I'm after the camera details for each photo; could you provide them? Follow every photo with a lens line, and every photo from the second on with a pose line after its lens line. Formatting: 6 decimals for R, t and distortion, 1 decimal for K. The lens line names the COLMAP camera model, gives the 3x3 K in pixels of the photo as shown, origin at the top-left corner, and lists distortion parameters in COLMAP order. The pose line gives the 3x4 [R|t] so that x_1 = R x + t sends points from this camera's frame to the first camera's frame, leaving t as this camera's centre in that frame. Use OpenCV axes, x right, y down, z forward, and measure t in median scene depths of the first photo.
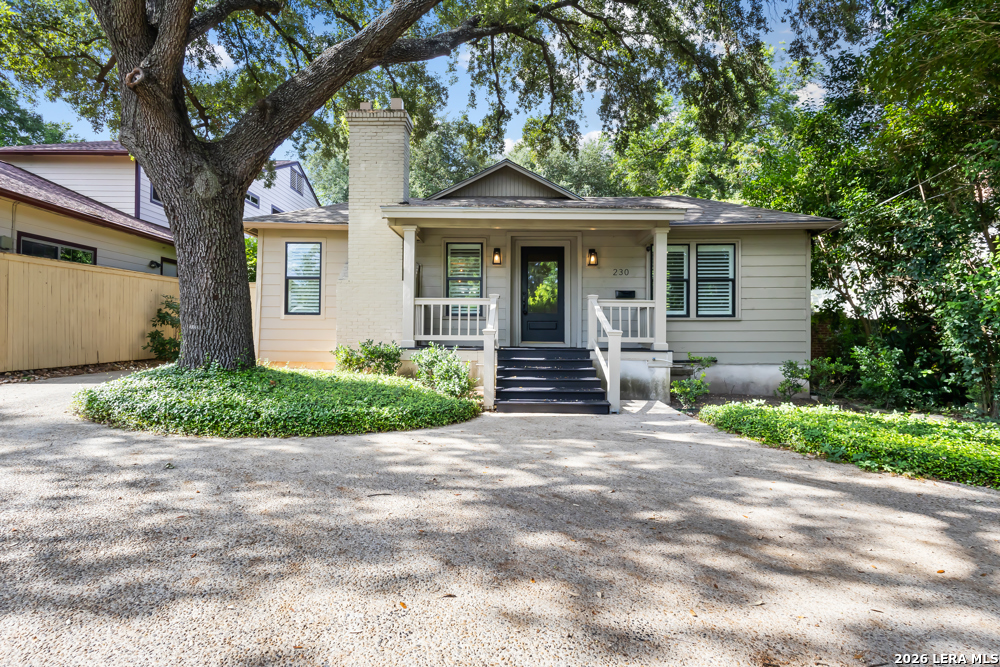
lens RADIAL K [[547.2, 0, 498.2], [0, 547.2, 332.5], [0, 0, 1]] dist [0.004419, 0.001455]
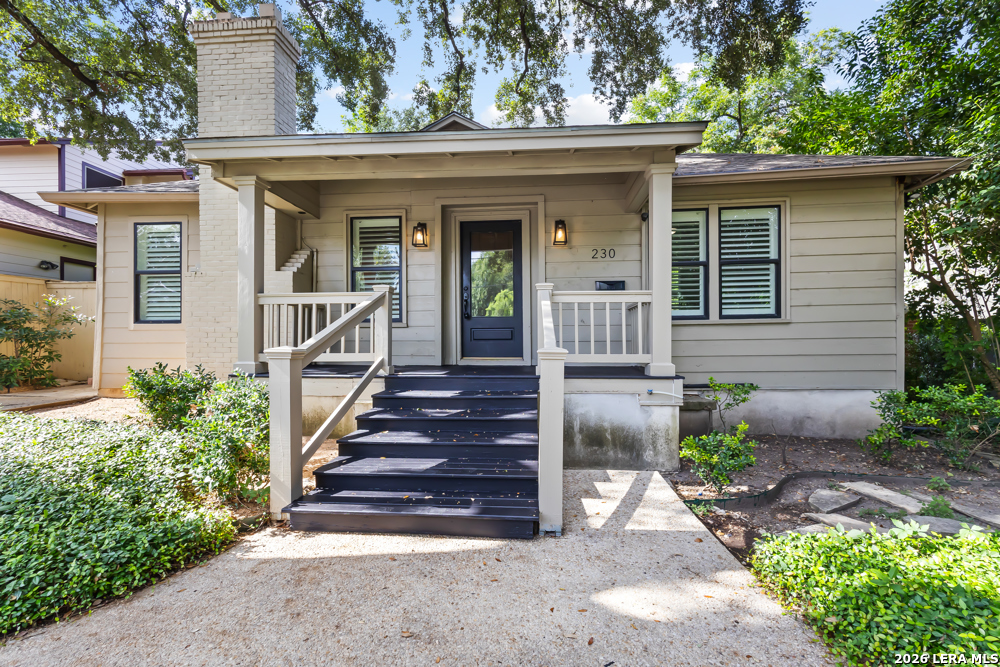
lens RADIAL K [[471.8, 0, 497.7], [0, 471.8, 341.0], [0, 0, 1]] dist [0.008147, -0.001601]
pose [[0.997868, -0.010920, -0.064342, 0.130096], [0.011411, 0.999908, 0.007269, -0.008417], [0.064257, -0.007987, 0.997901, 0.409568]]
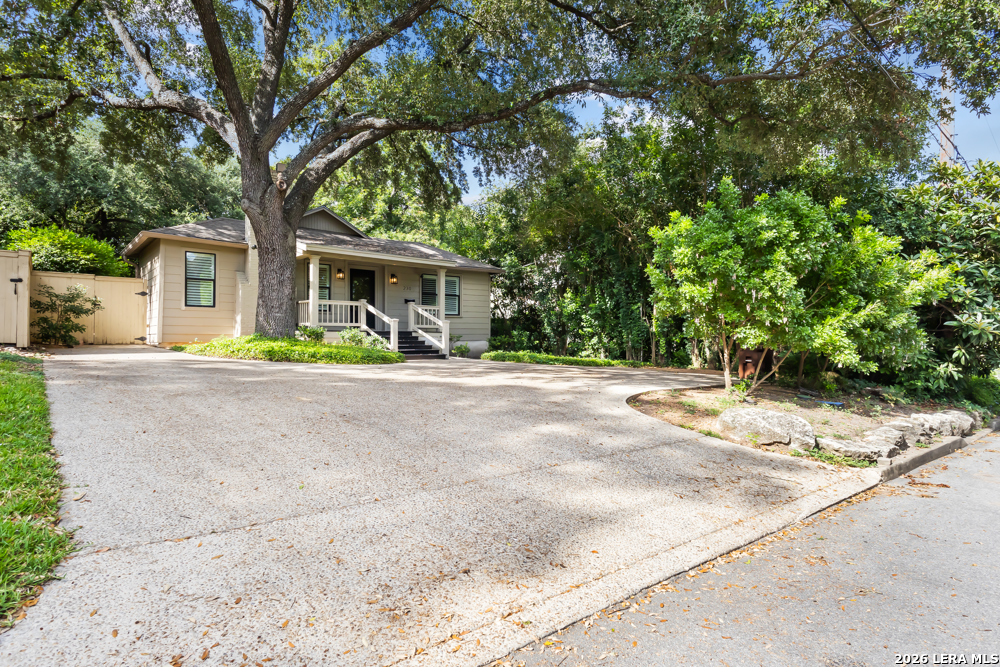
lens RADIAL K [[547.2, 0, 503.2], [0, 547.2, 332.3], [0, 0, 1]] dist [0.004419, 0.001455]
pose [[0.740645, 0.000145, 0.671896, -0.712924], [-0.004207, 0.999981, 0.004421, 0.020198], [-0.671883, -0.006101, 0.740632, -0.488561]]
